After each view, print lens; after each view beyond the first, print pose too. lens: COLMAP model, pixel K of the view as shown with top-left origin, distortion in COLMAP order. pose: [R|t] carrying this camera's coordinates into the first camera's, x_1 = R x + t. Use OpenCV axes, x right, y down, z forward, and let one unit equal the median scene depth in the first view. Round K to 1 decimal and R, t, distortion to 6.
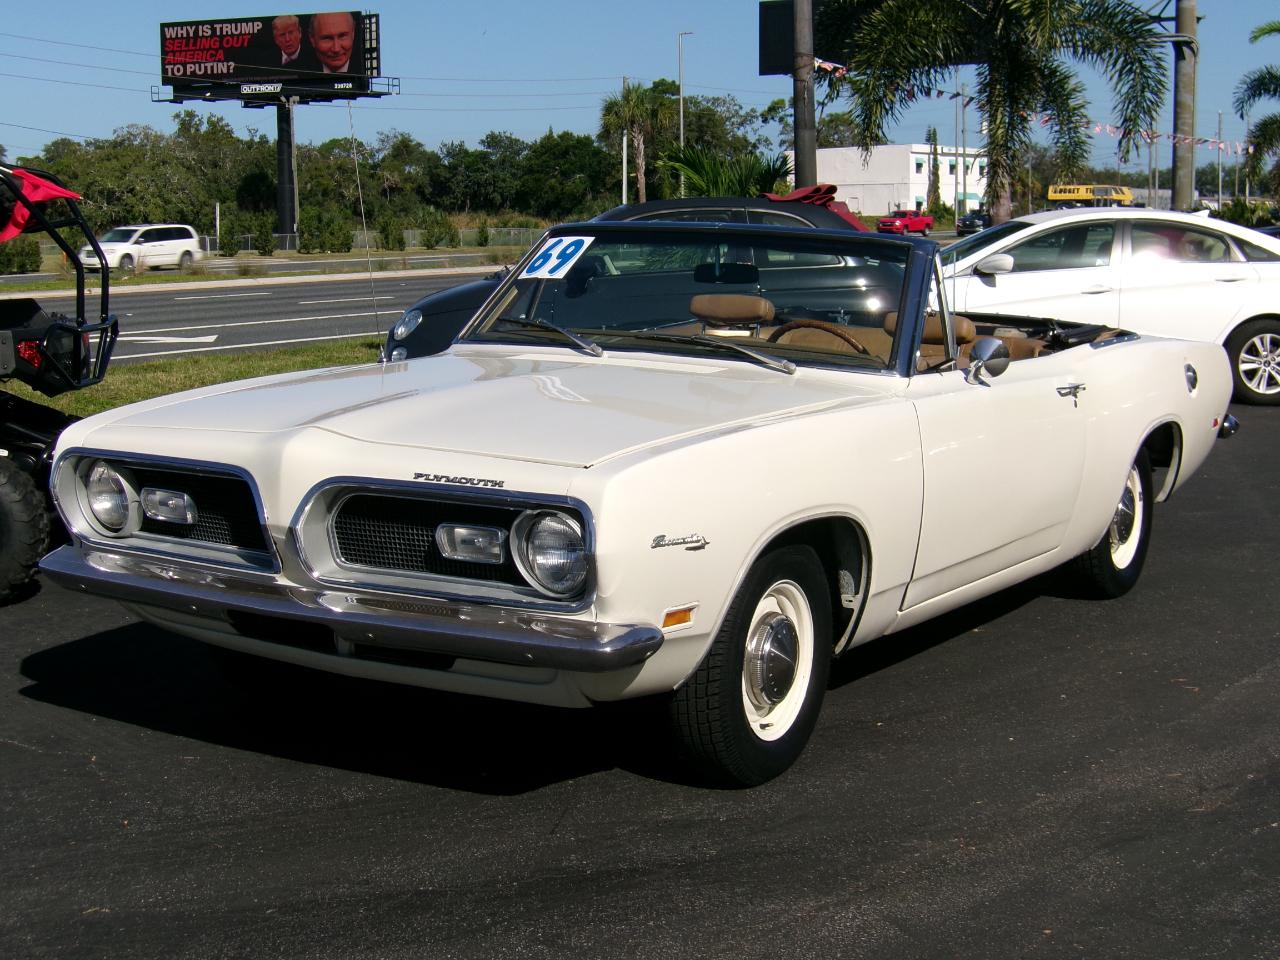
lens RADIAL K [[1950.0, 0, 639.9], [0, 1950.0, 534.8], [0, 0, 1]] dist [-0.119414, -0.017415]
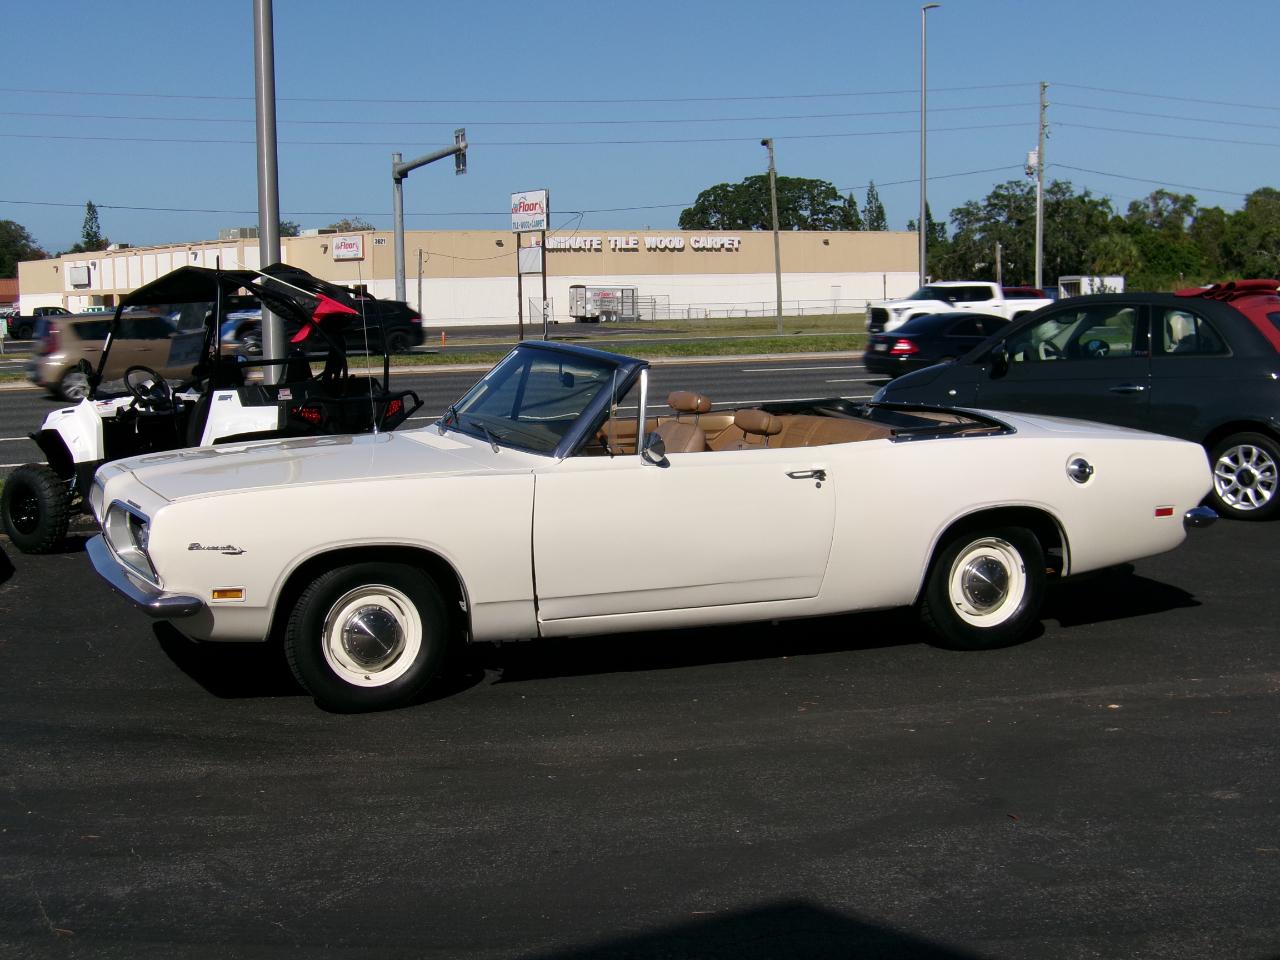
lens RADIAL K [[1950.0, 0, 639.9], [0, 1950.0, 534.8], [0, 0, 1]] dist [-0.119414, -0.017415]
pose [[0.816767, 0.068896, -0.572840, 0.733576], [-0.082375, 0.996599, 0.002410, -0.024143], [0.571057, 0.045219, 0.819664, -0.100269]]
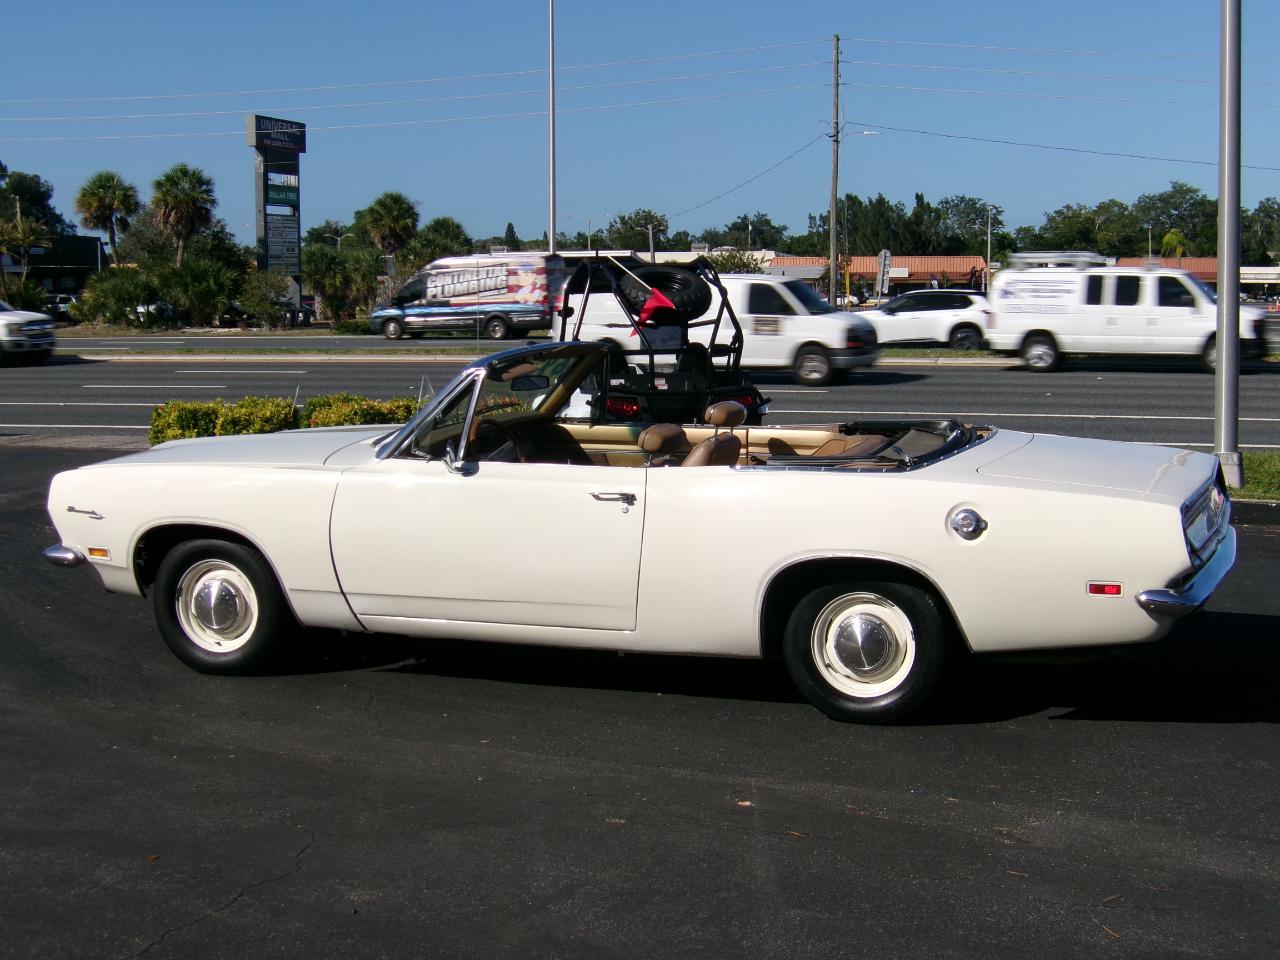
lens RADIAL K [[1967.9, 0, 638.6], [0, 1967.9, 543.5], [0, 0, 1]] dist [-0.112454, -0.031409]
pose [[0.196135, 0.139063, -0.970666, 1.171101], [-0.149793, 0.982524, 0.110494, -0.152565], [0.969068, 0.123728, 0.213538, 0.639906]]
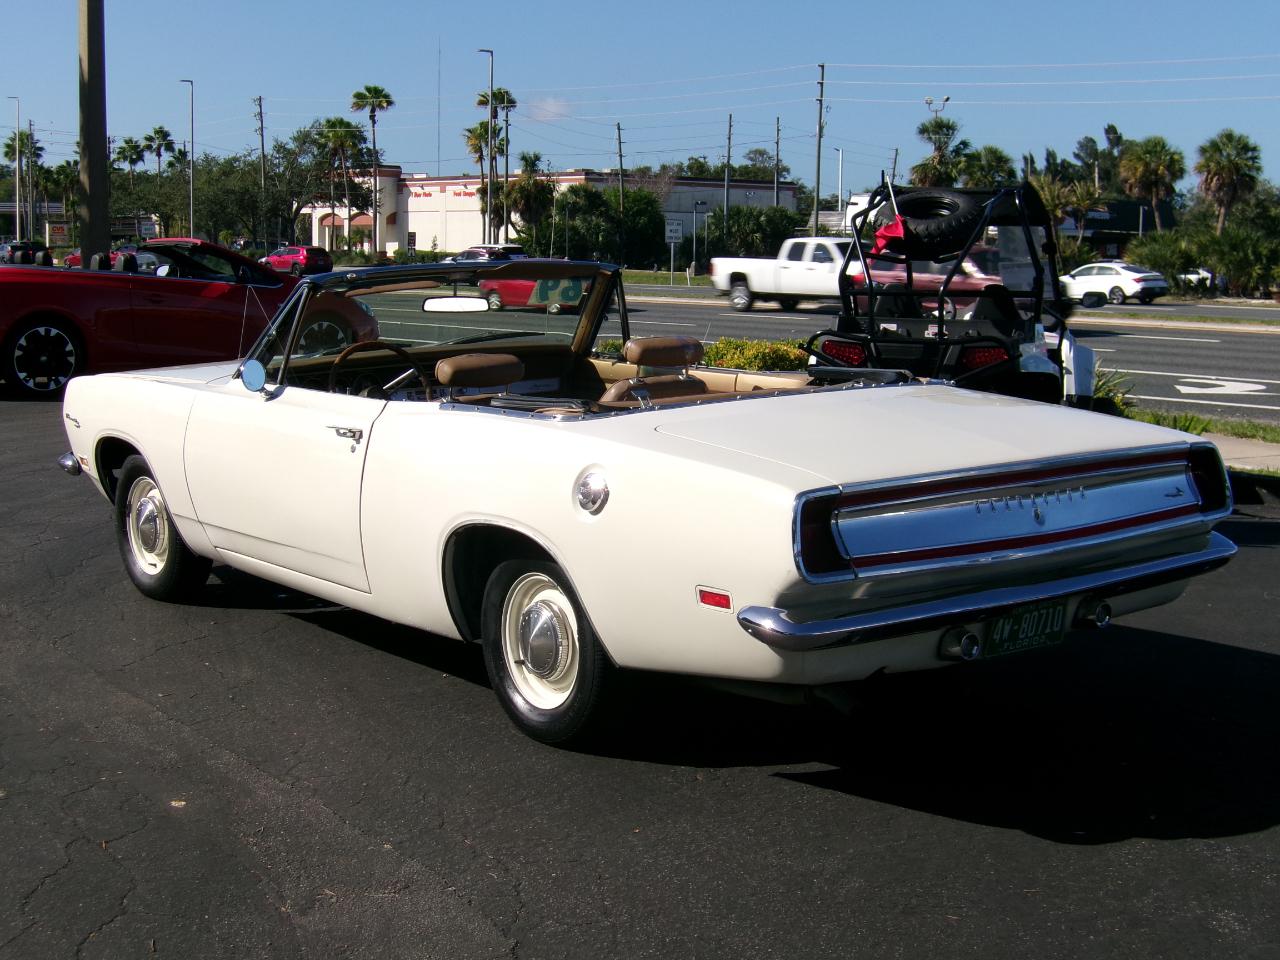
lens RADIAL K [[1963.0, 0, 636.1], [0, 1963.0, 532.7], [0, 0, 1]] dist [-0.113685, -0.038041]
pose [[-0.356407, 0.140416, -0.923719, 0.929906], [-0.155722, 0.965888, 0.206910, -0.215116], [0.921263, 0.217588, -0.322383, 1.237898]]
